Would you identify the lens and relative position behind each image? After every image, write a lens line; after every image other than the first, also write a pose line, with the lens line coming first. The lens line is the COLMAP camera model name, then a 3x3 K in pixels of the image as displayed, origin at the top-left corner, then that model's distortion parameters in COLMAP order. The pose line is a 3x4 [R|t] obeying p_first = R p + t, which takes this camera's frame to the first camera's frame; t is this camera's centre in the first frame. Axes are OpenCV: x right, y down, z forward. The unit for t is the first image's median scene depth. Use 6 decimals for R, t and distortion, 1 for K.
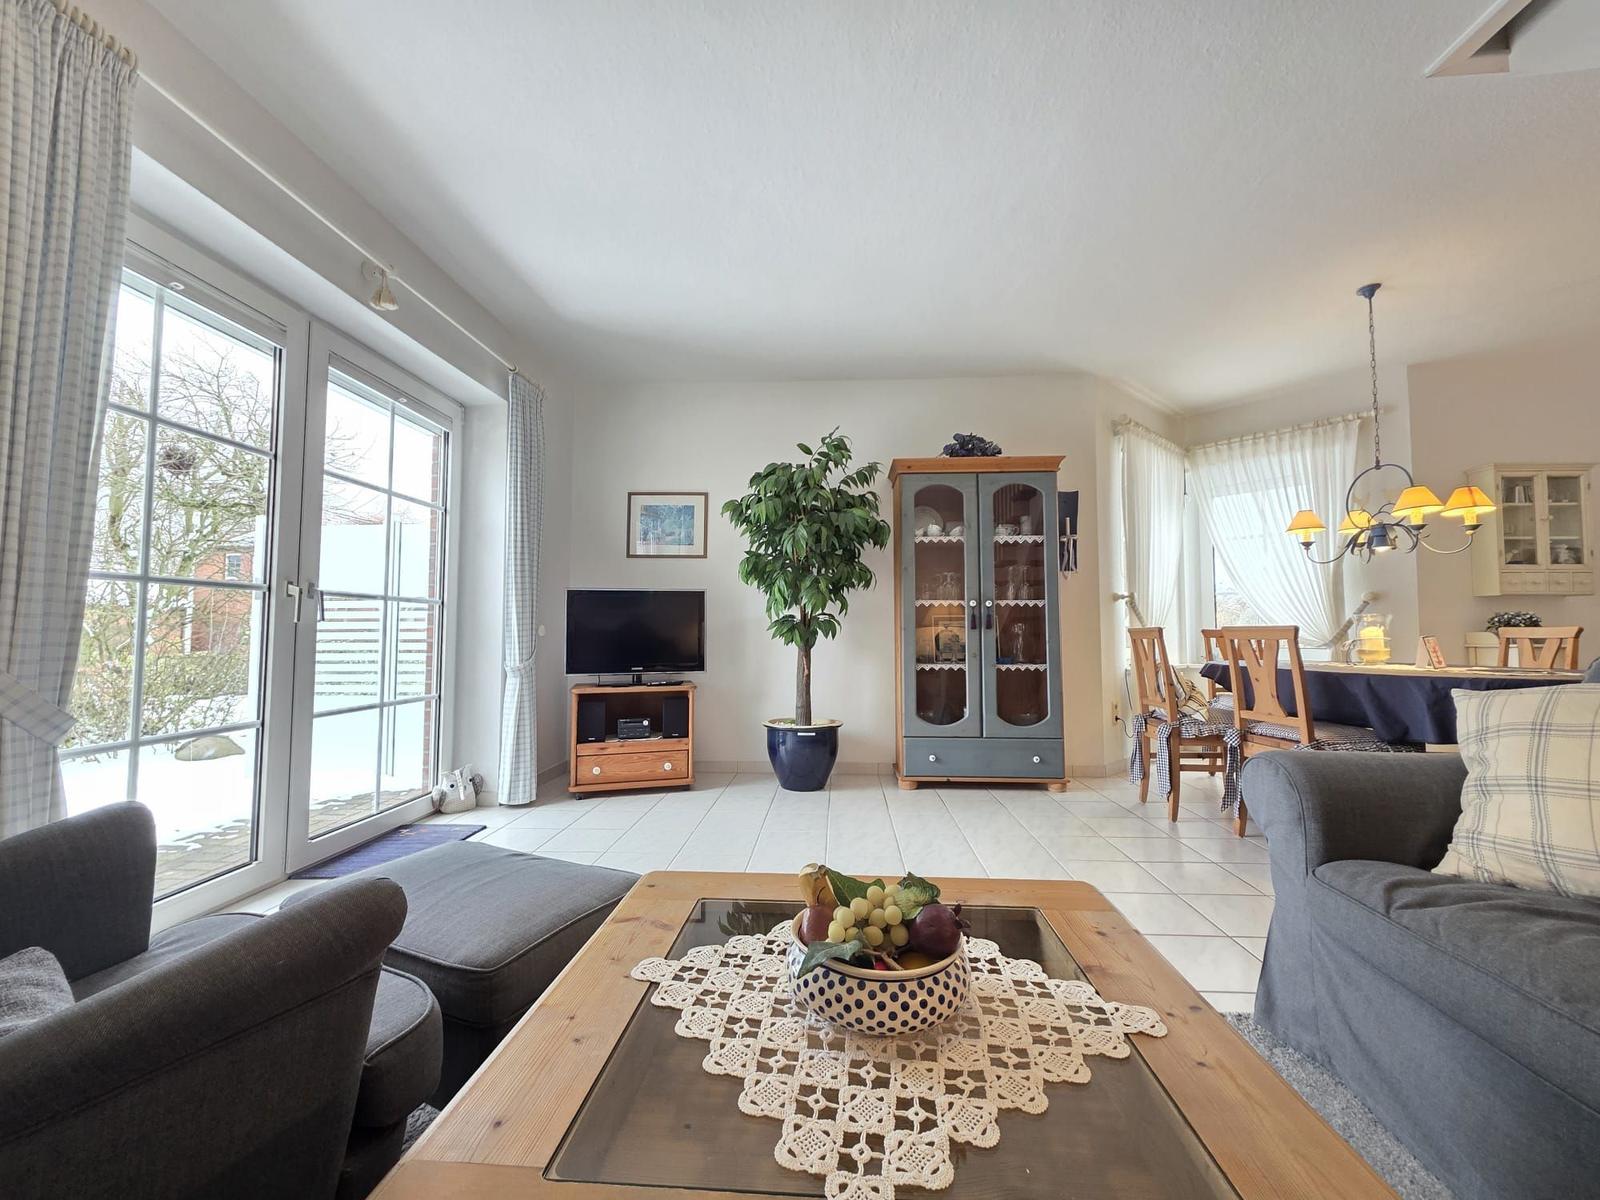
lens RADIAL K [[635.5, 0, 807.6], [0, 635.5, 596.2], [0, 0, 1]] dist [0.002190, -0.000391]
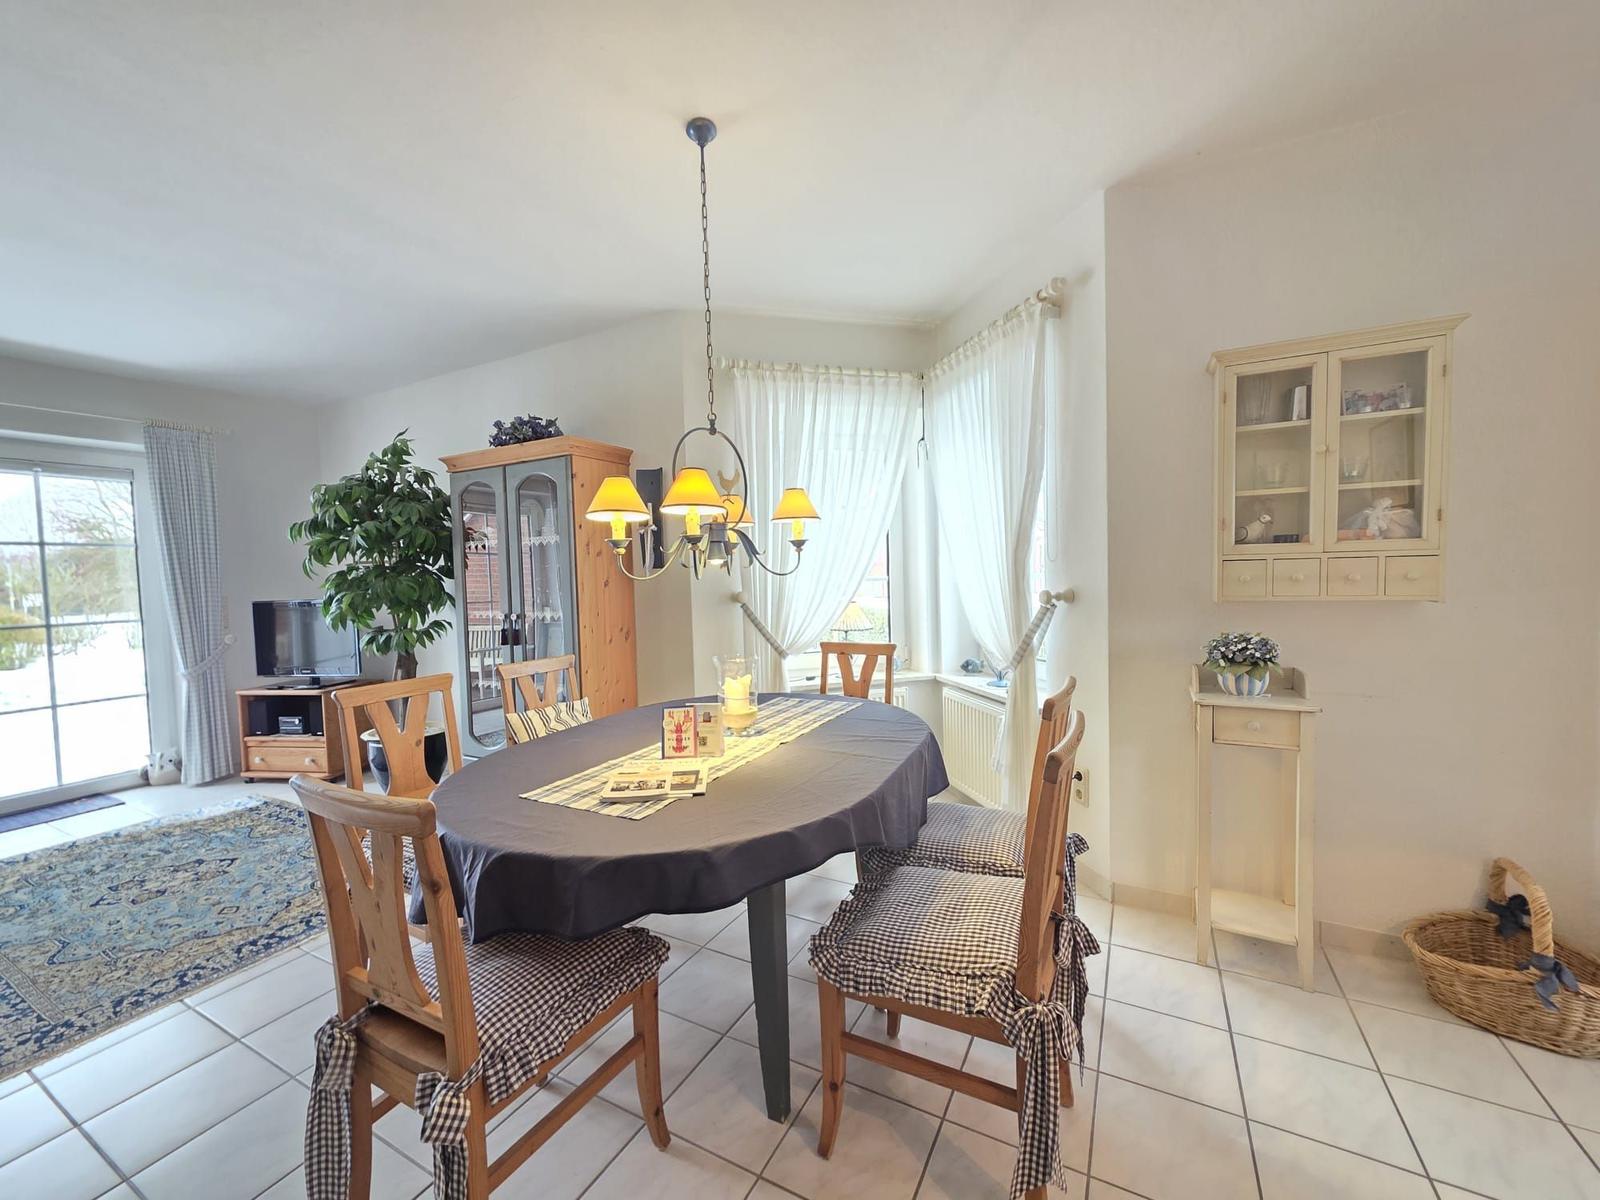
lens RADIAL K [[635.5, 0, 807.6], [0, 635.5, 596.2], [0, 0, 1]] dist [0.002190, -0.000391]
pose [[0.908329, -0.007839, -0.418183, 1.009115], [0.052816, 0.993970, 0.096089, -0.078679], [0.414908, -0.109367, 0.903266, 0.371272]]
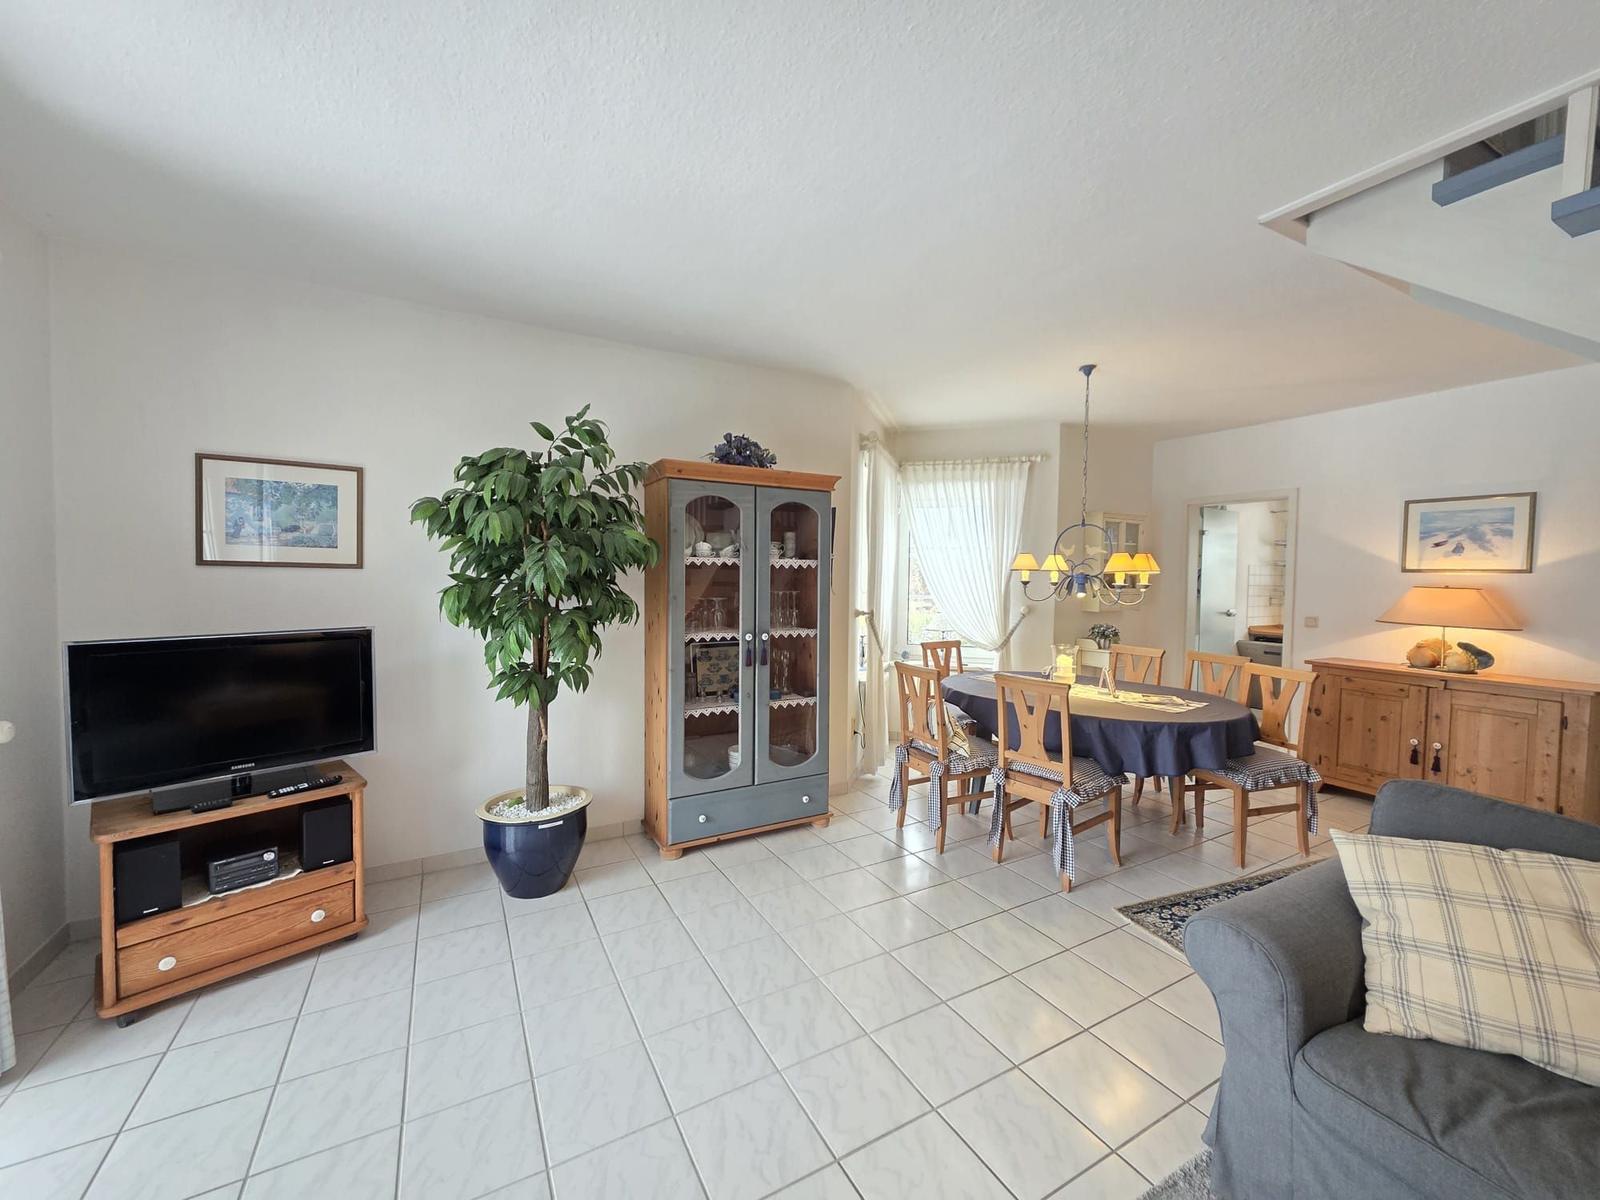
lens RADIAL K [[629.4, 0, 805.7], [0, 629.4, 598.3], [0, 0, 1]] dist [0.000793, -0.000447]
pose [[0.844453, -0.009730, 0.535542, -0.136301], [-0.043740, 0.995243, 0.087052, -0.119685], [-0.533841, -0.096936, 0.840010, 0.229538]]
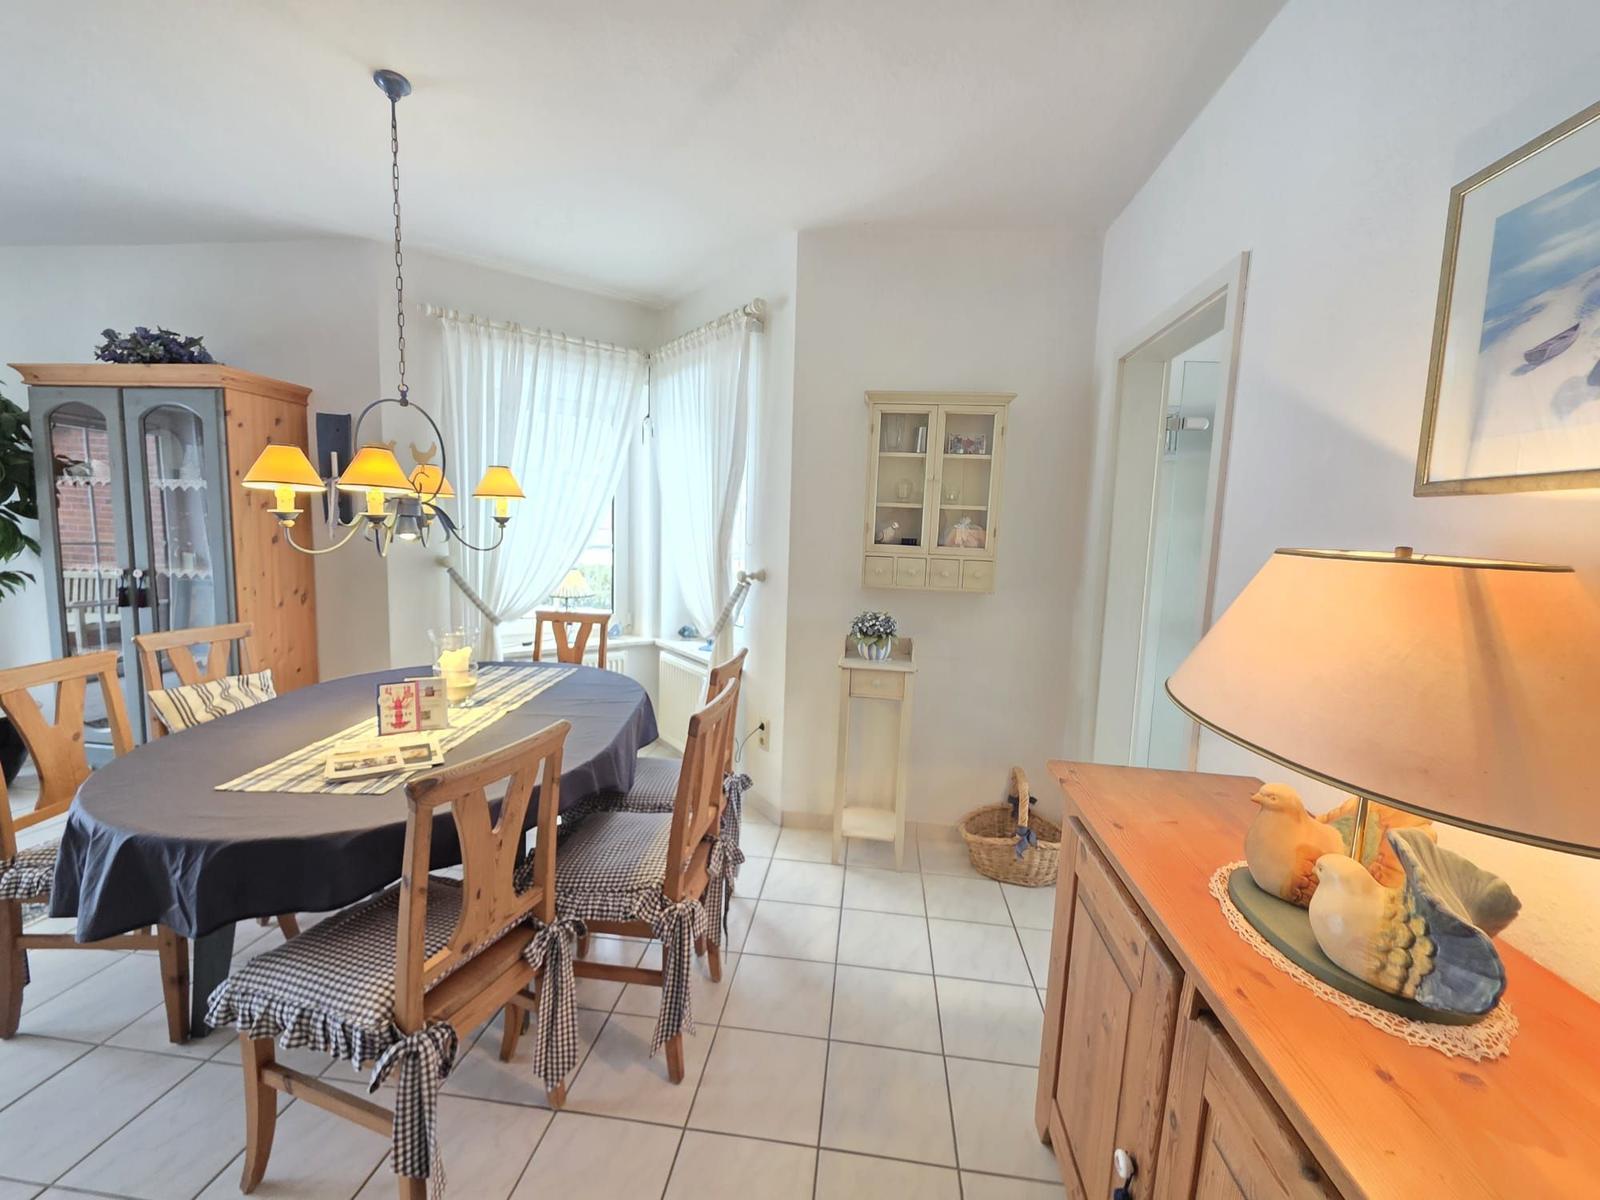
lens RADIAL K [[641.4, 0, 802.4], [0, 641.4, 597.8], [0, 0, 1]] dist [0.000269, -0.000632]
pose [[0.997613, 0.042526, -0.054399, 1.076276], [-0.032750, 0.985001, 0.169415, -0.109808], [0.060788, -0.167229, 0.984042, 0.308848]]
